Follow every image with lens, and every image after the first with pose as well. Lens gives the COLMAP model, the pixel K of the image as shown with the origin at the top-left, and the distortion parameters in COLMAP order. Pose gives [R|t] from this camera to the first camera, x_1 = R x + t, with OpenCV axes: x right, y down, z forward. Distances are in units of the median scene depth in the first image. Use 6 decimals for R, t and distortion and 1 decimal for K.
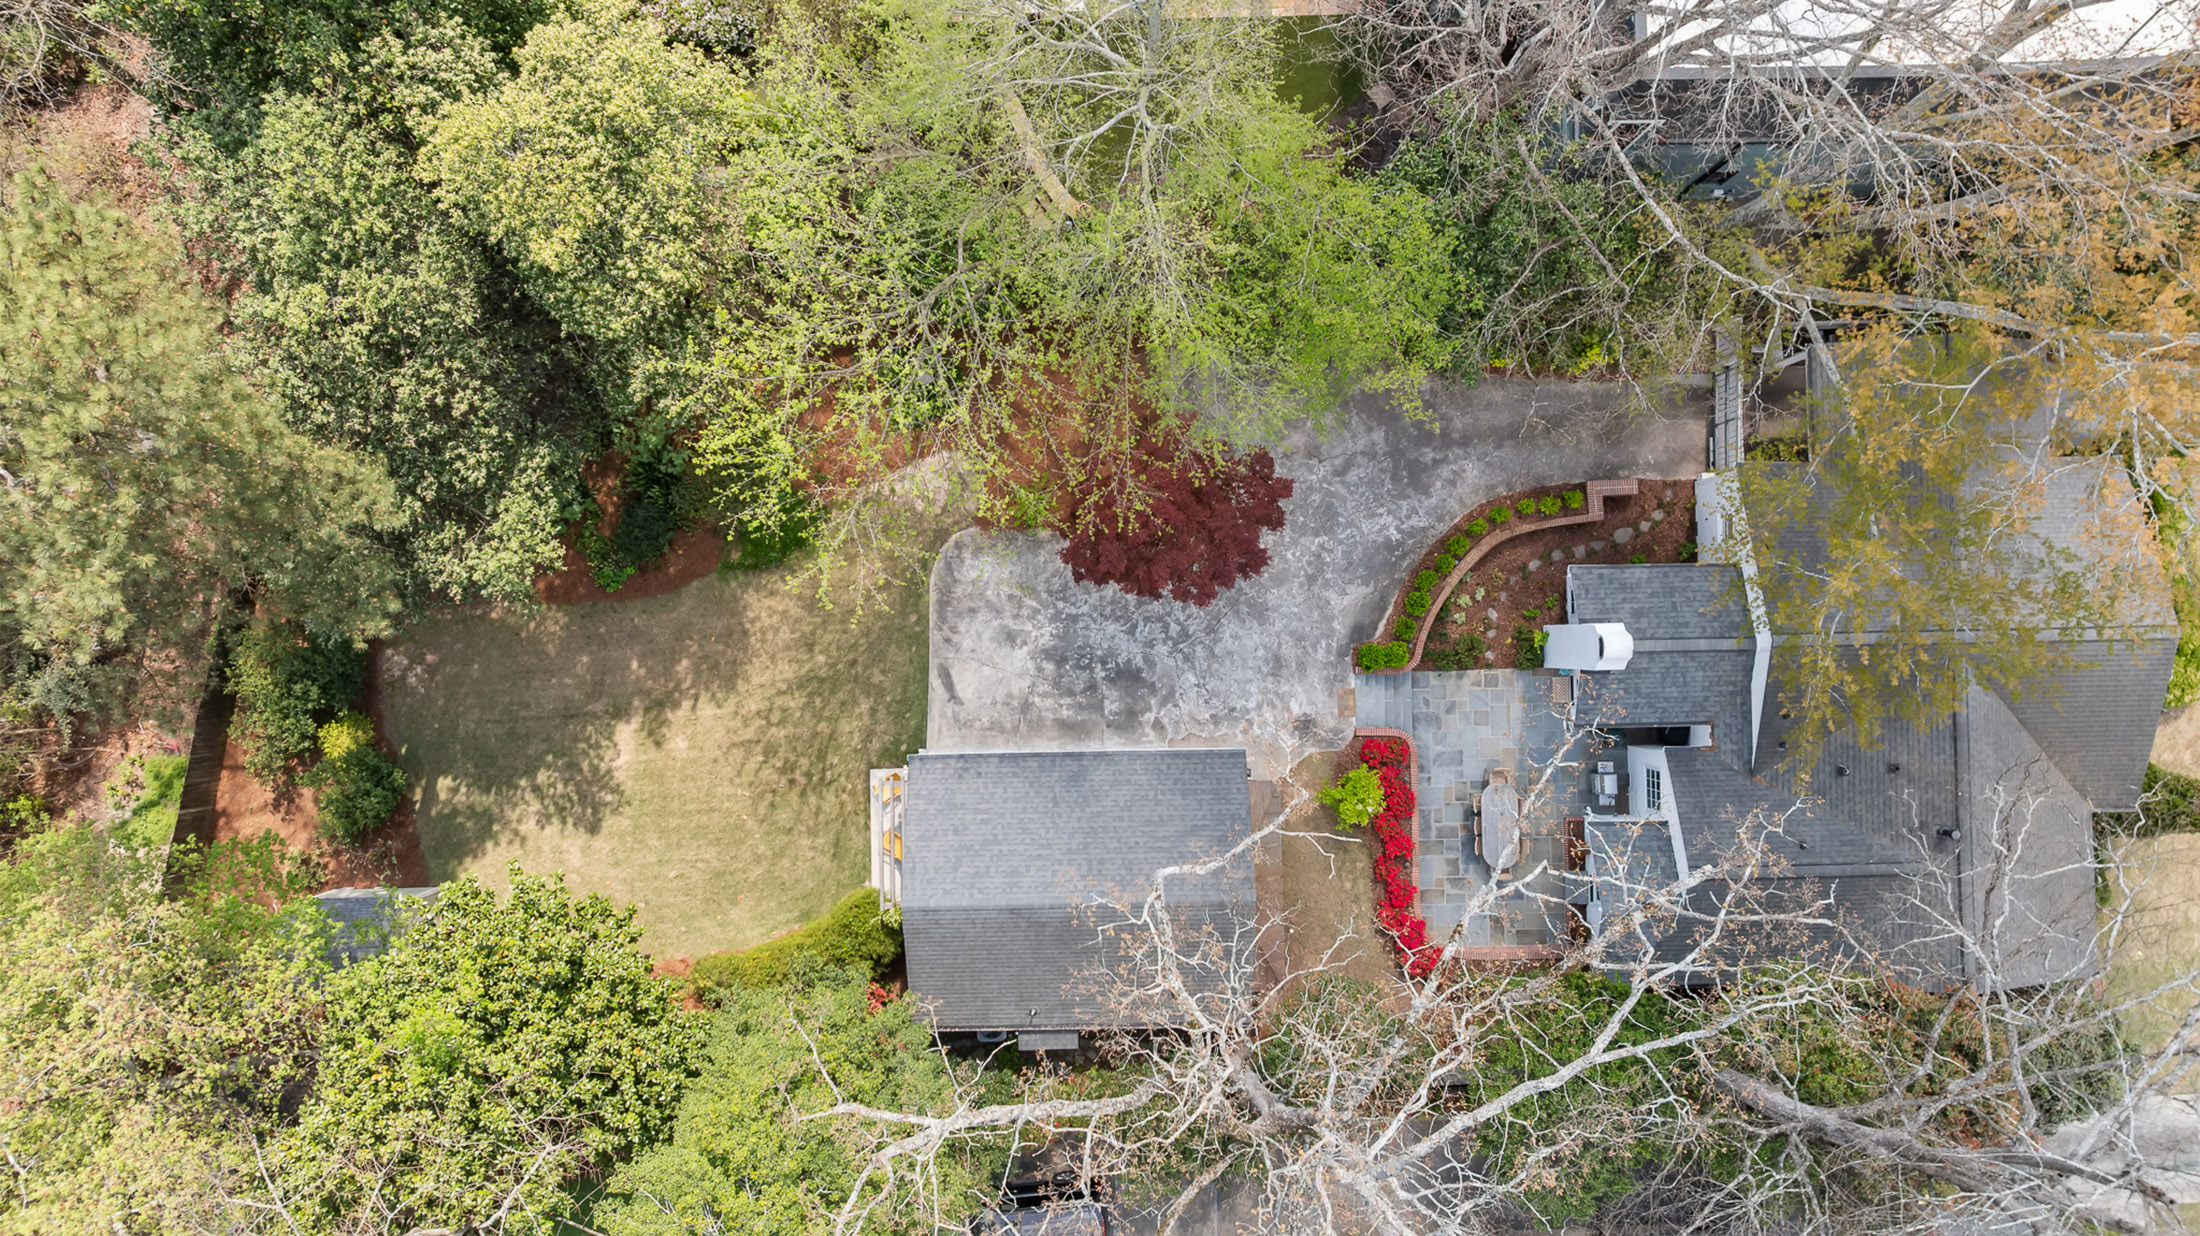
lens RADIAL K [[1492.9, 0, 1100.0], [0, 1492.9, 618.0], [0, 0, 1]] dist [-0.026164, 0.000660]
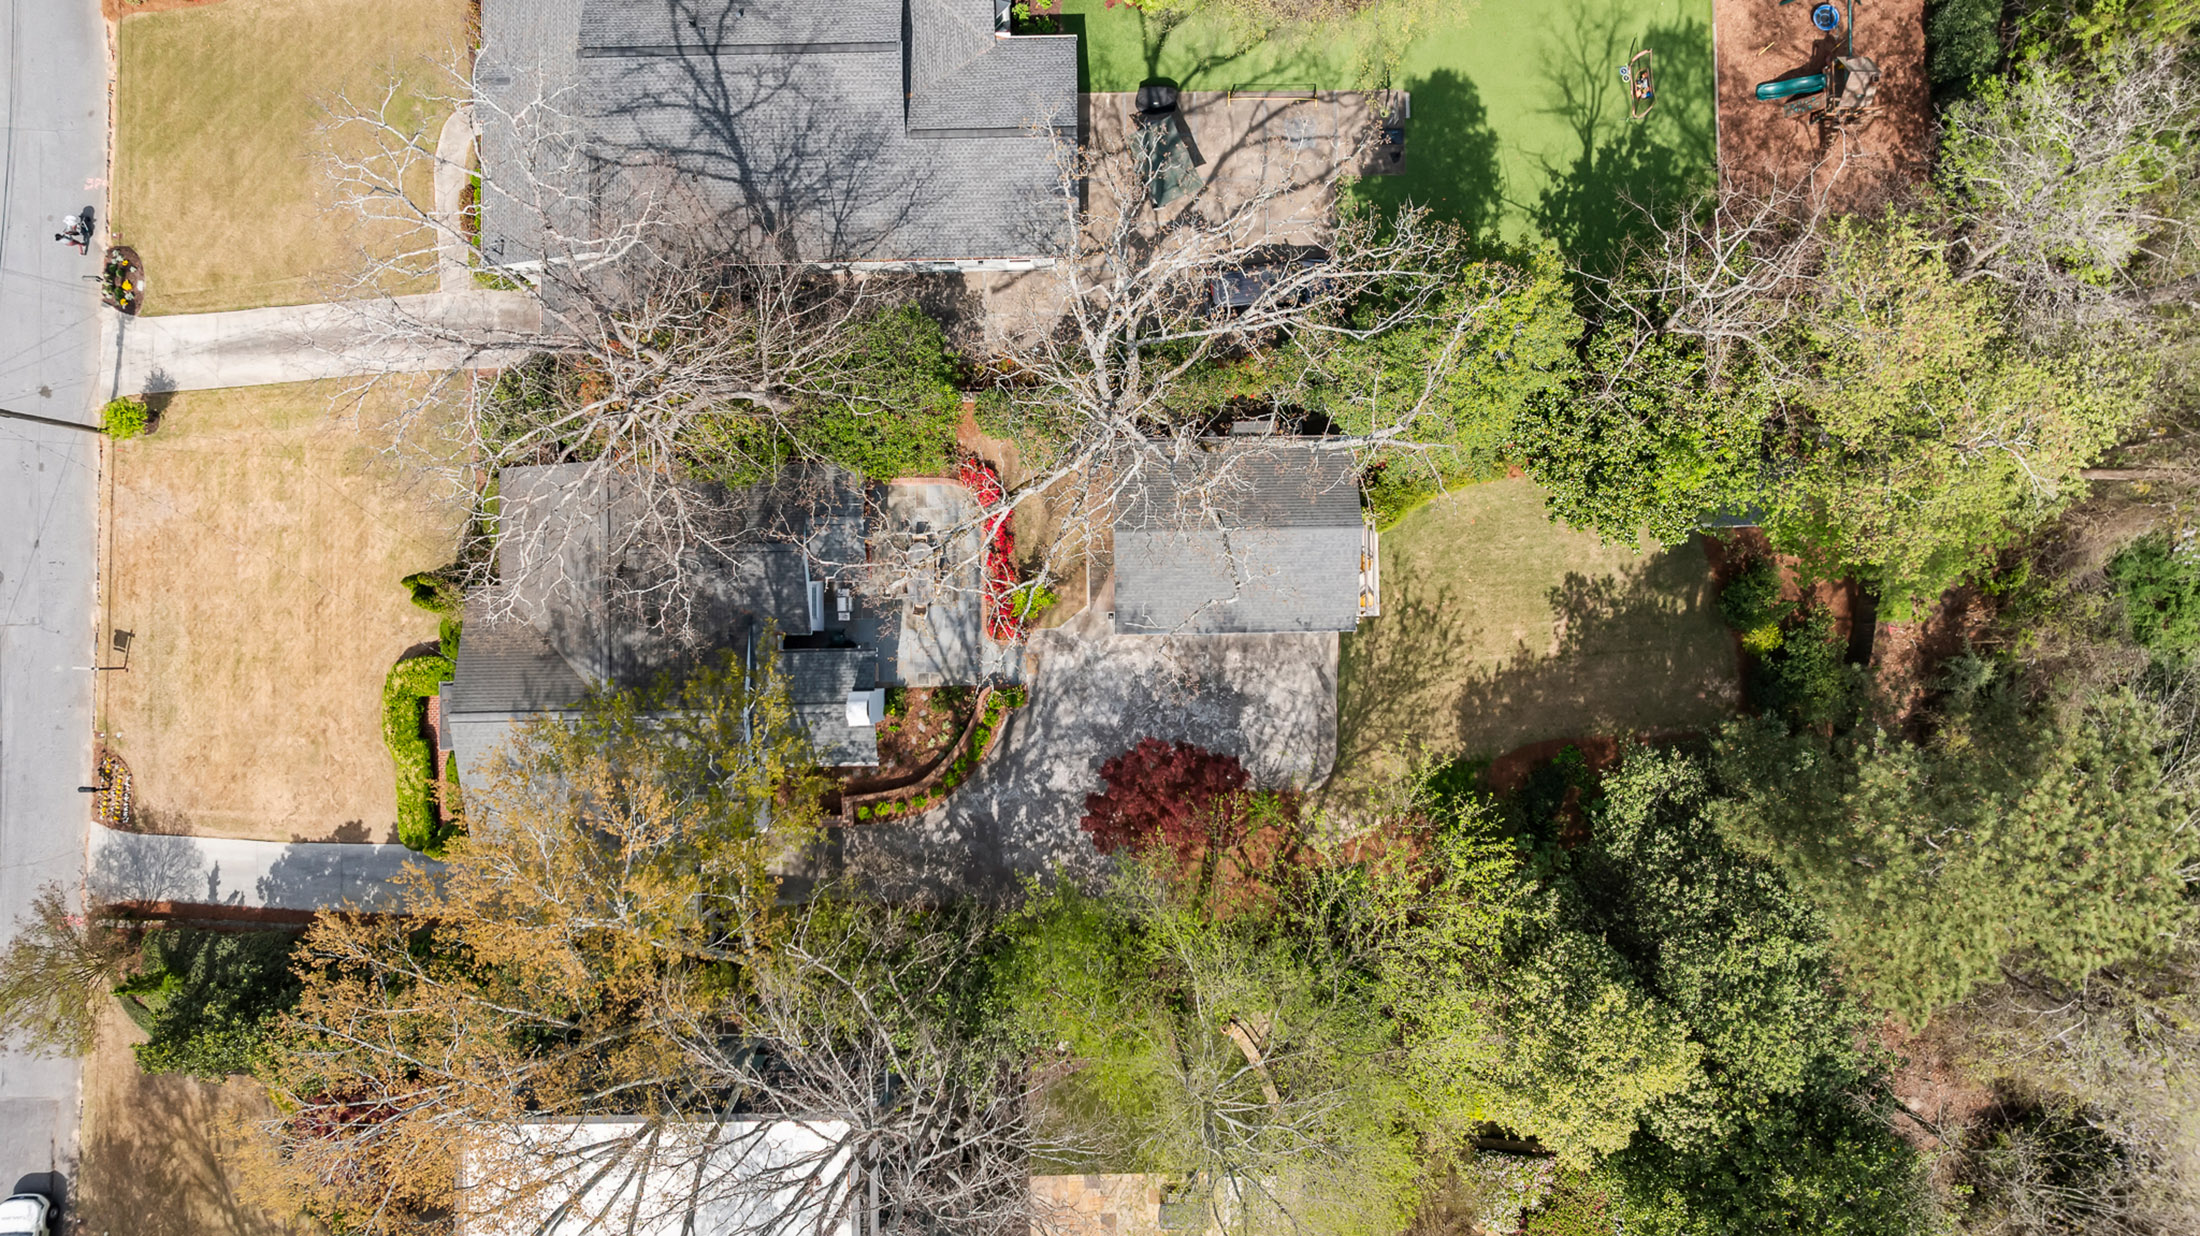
lens RADIAL K [[1564.5, 0, 1100.7], [0, 1564.5, 566.1], [0, 0, 1]] dist [0.002111, -0.201832]
pose [[-0.999556, 0.000487, -0.029795, 0.176873], [-0.001740, -0.999113, 0.042062, 0.106519], [-0.029748, 0.042095, 0.998671, -0.523659]]
